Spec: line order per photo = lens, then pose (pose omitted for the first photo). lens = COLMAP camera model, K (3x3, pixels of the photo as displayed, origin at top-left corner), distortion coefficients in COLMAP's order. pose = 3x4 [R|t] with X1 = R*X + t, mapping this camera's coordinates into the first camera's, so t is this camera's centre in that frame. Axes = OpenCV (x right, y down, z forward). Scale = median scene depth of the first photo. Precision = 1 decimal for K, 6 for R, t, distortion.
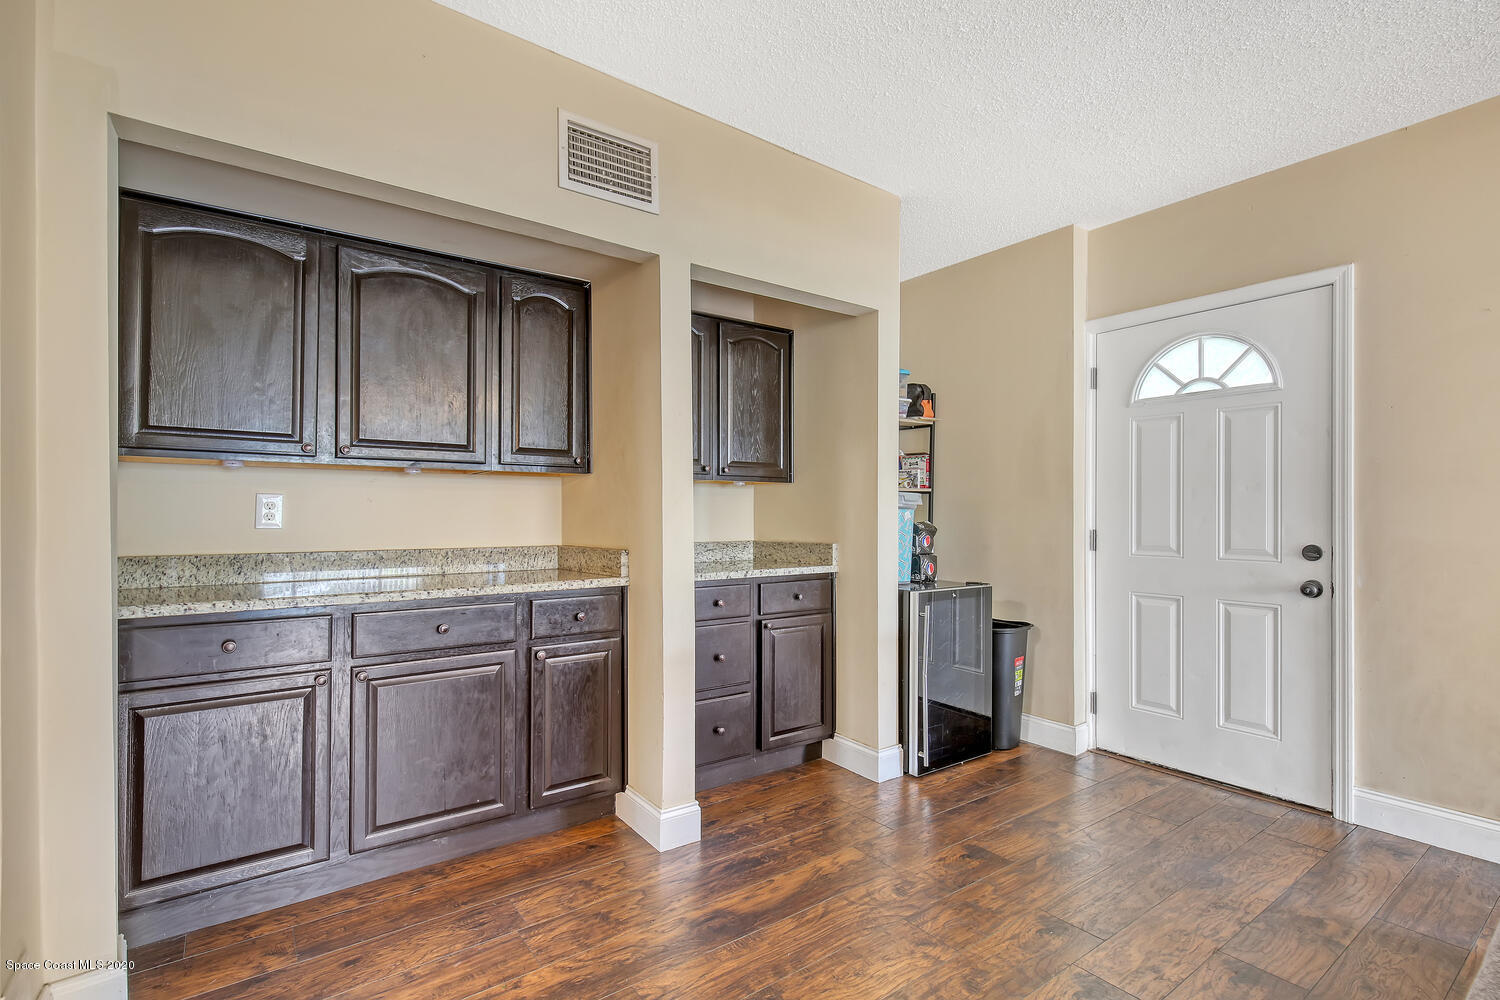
lens RADIAL K [[699.3, 0, 751.1], [0, 699.3, 521.5], [0, 0, 1]] dist [-0.002551, -0.000506]
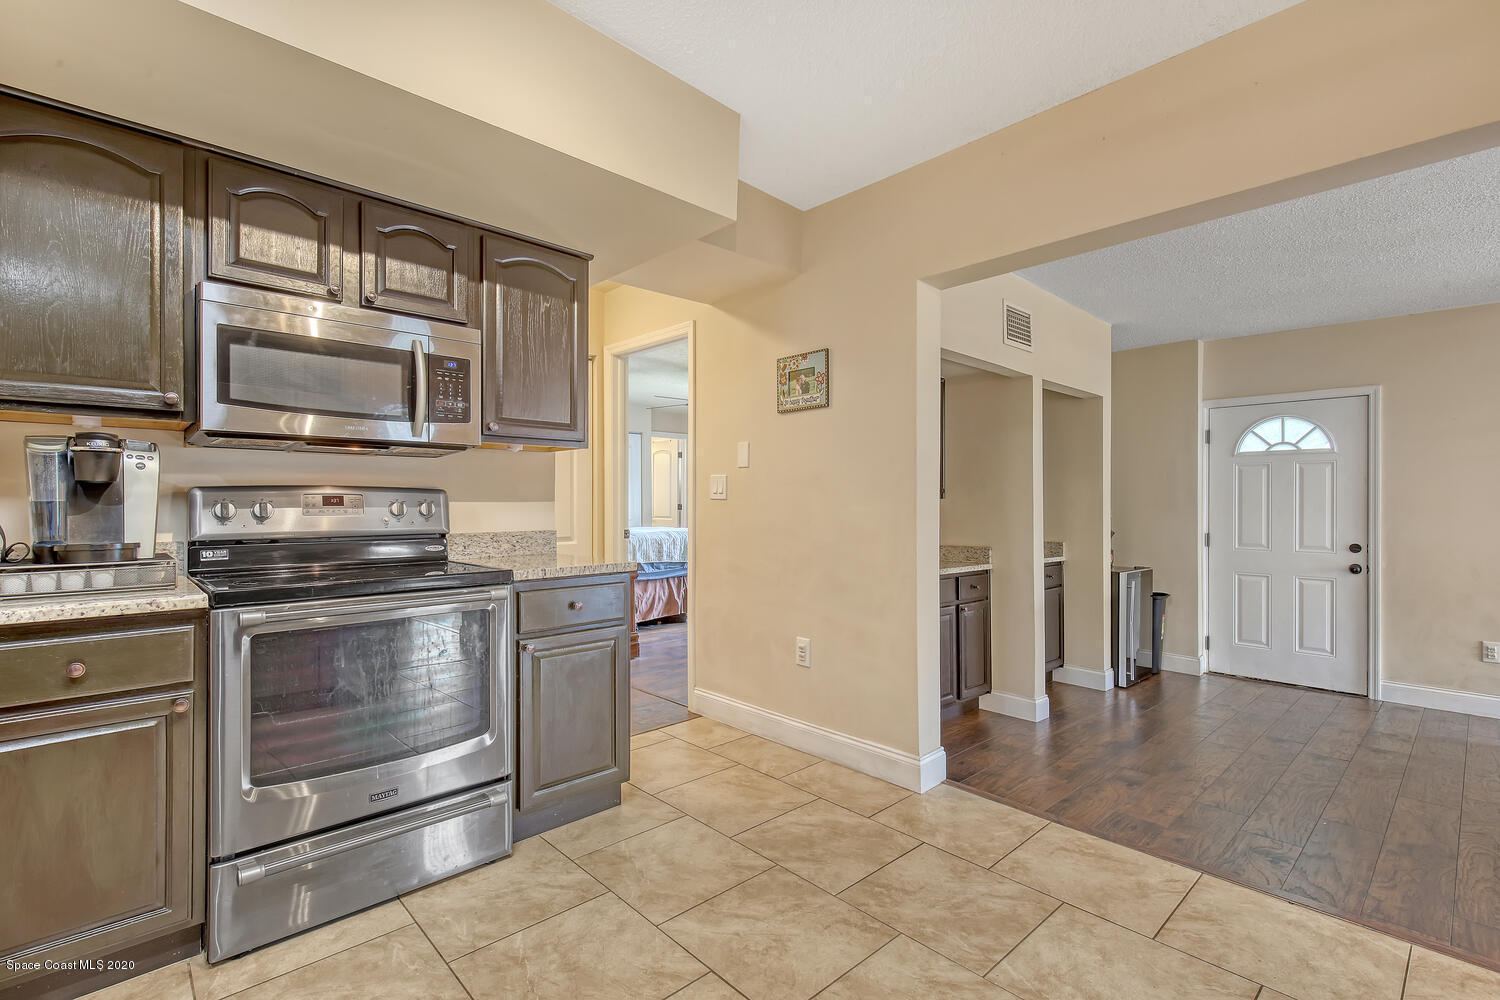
lens RADIAL K [[686.3, 0, 751.9], [0, 686.3, 513.2], [0, 0, 1]] dist [-0.002681, -0.000645]
pose [[0.993165, 0.003343, 0.116670, -0.799754], [-0.003472, 0.999994, 0.000900, -0.034996], [-0.116667, -0.001299, 0.993170, -0.468208]]
